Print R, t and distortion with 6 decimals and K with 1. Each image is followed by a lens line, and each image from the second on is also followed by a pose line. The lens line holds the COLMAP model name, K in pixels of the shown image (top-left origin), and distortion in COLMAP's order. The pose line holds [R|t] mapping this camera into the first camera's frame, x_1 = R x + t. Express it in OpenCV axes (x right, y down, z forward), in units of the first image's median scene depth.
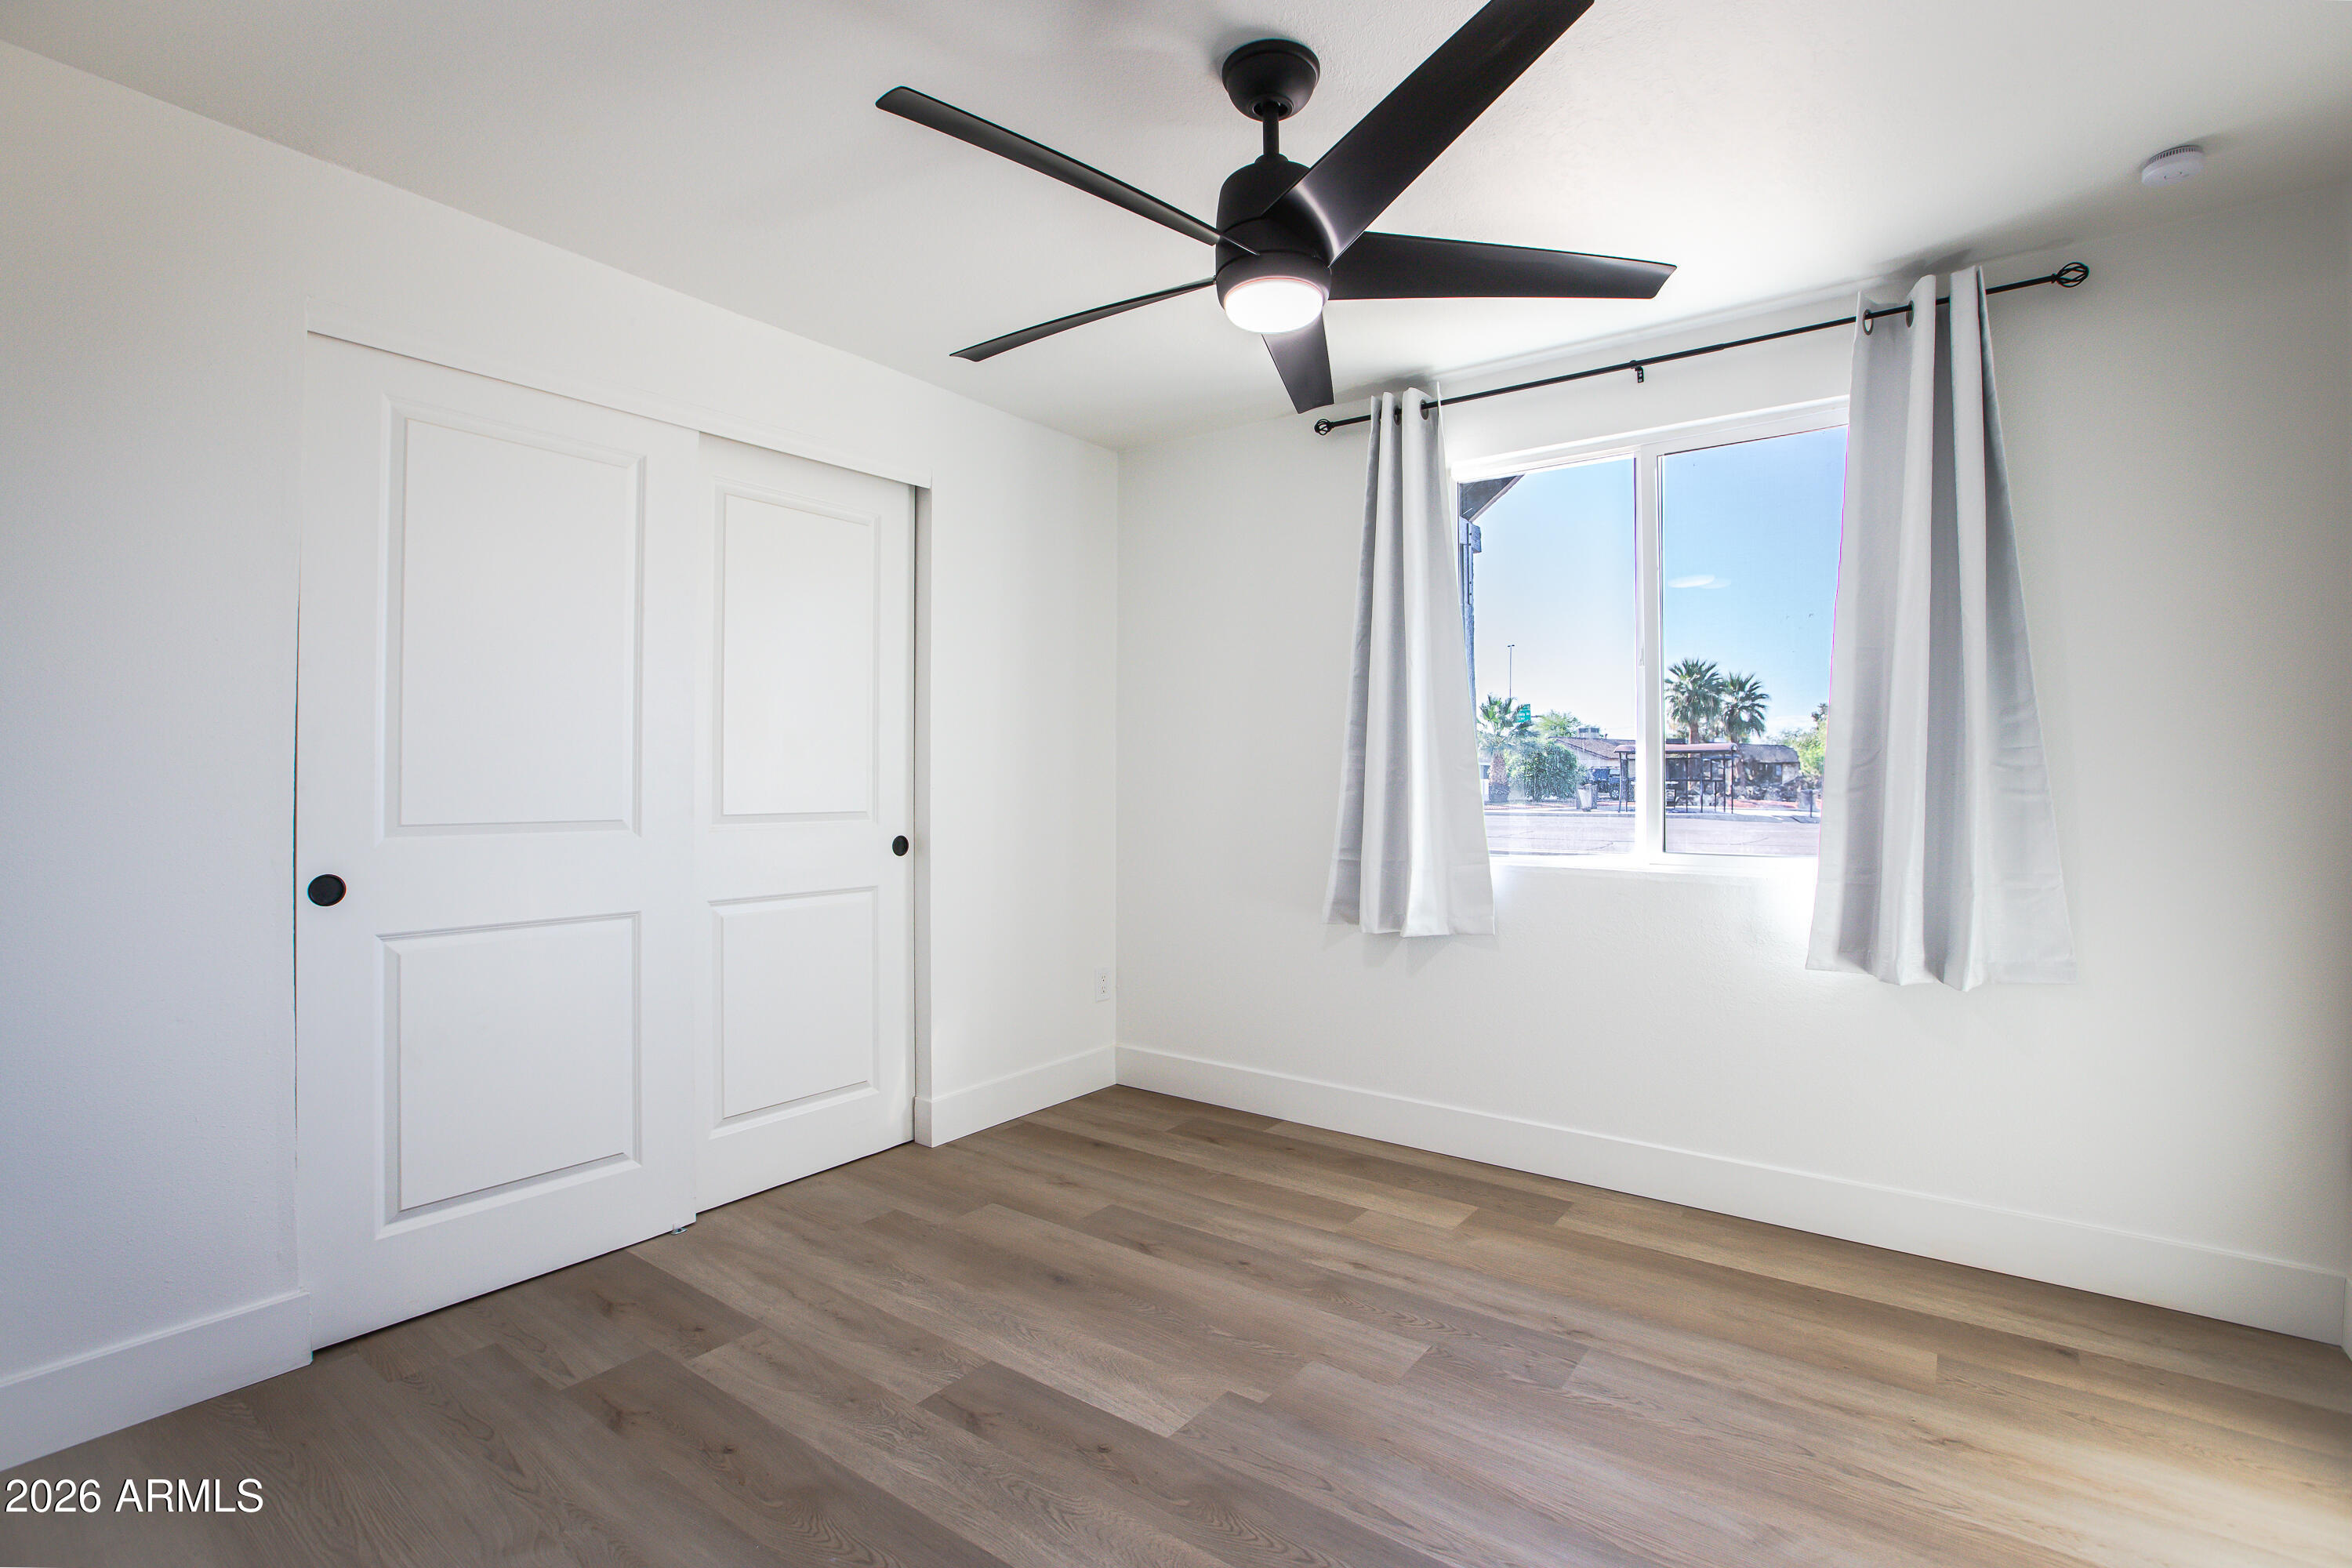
lens RADIAL K [[1103.3, 0, 1175.0], [0, 1103.3, 766.1], [0, 0, 1]] dist [-0.002089, 0.000051]
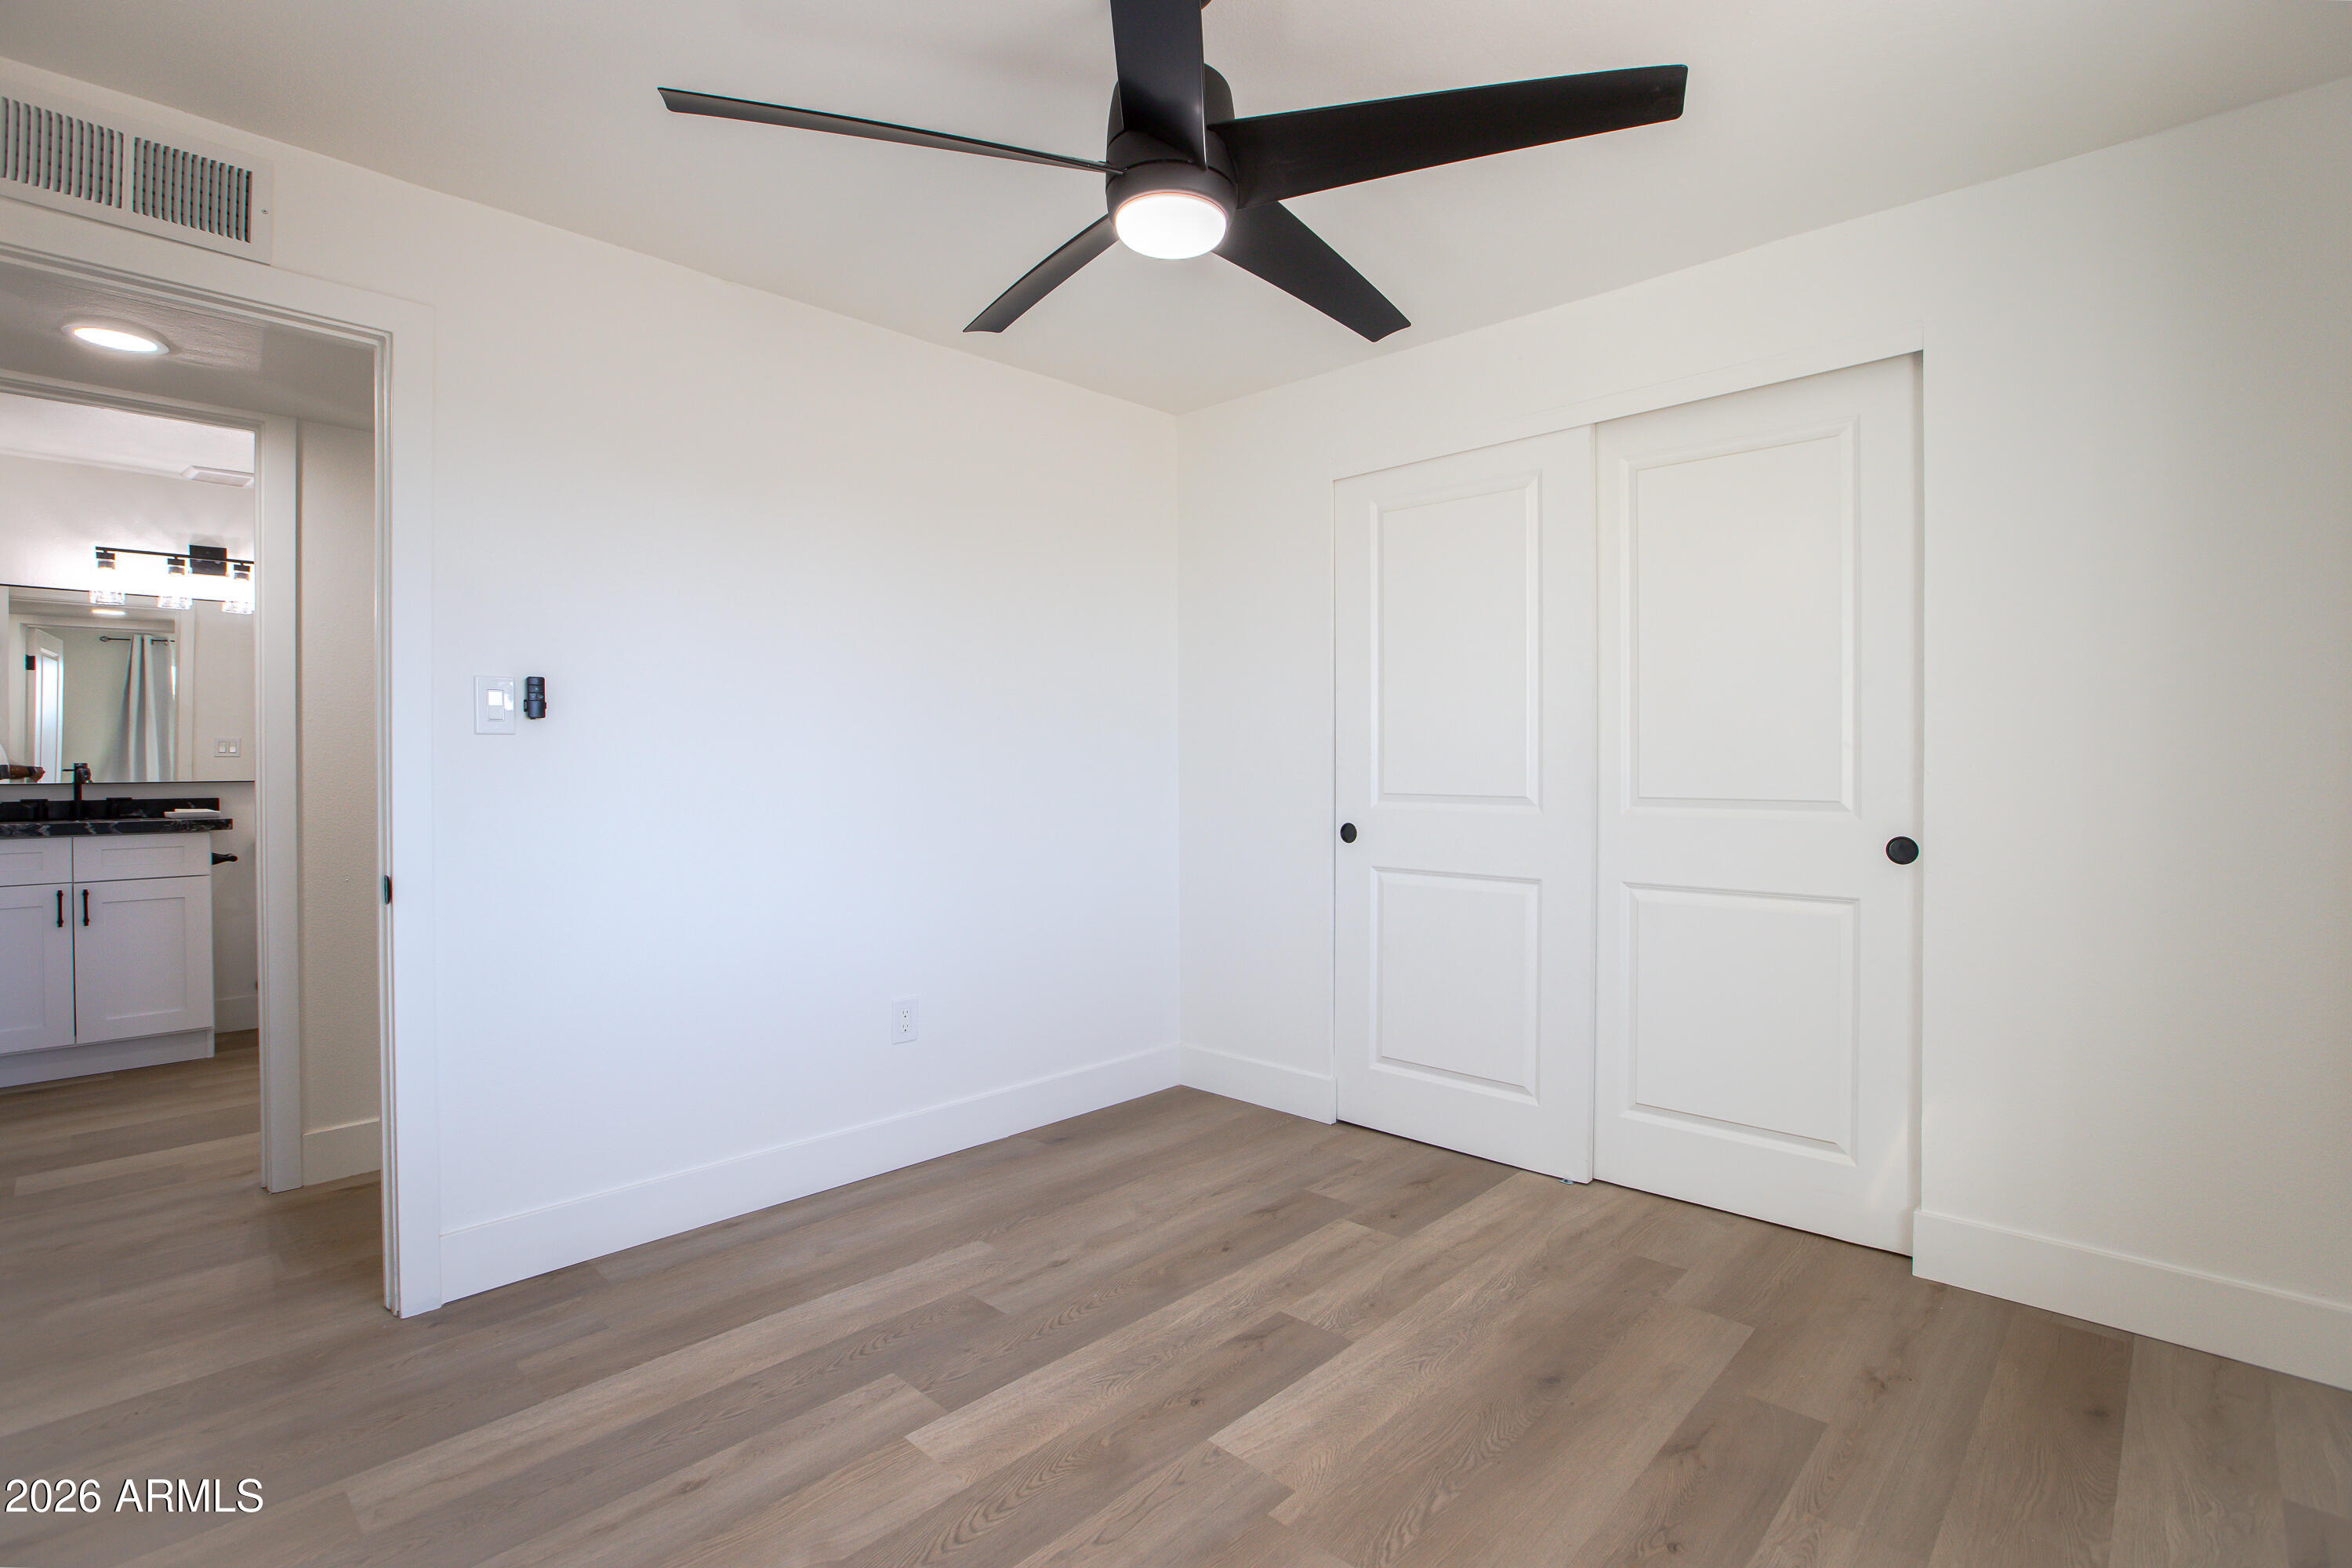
lens RADIAL K [[1103.3, 0, 1175.0], [0, 1103.3, 766.1], [0, 0, 1]] dist [-0.002089, 0.000051]
pose [[-0.119513, -0.000956, -0.992832, 0.771875], [0.019014, 0.999814, -0.003251, 0.015405], [0.992651, -0.019267, -0.119473, 0.883231]]
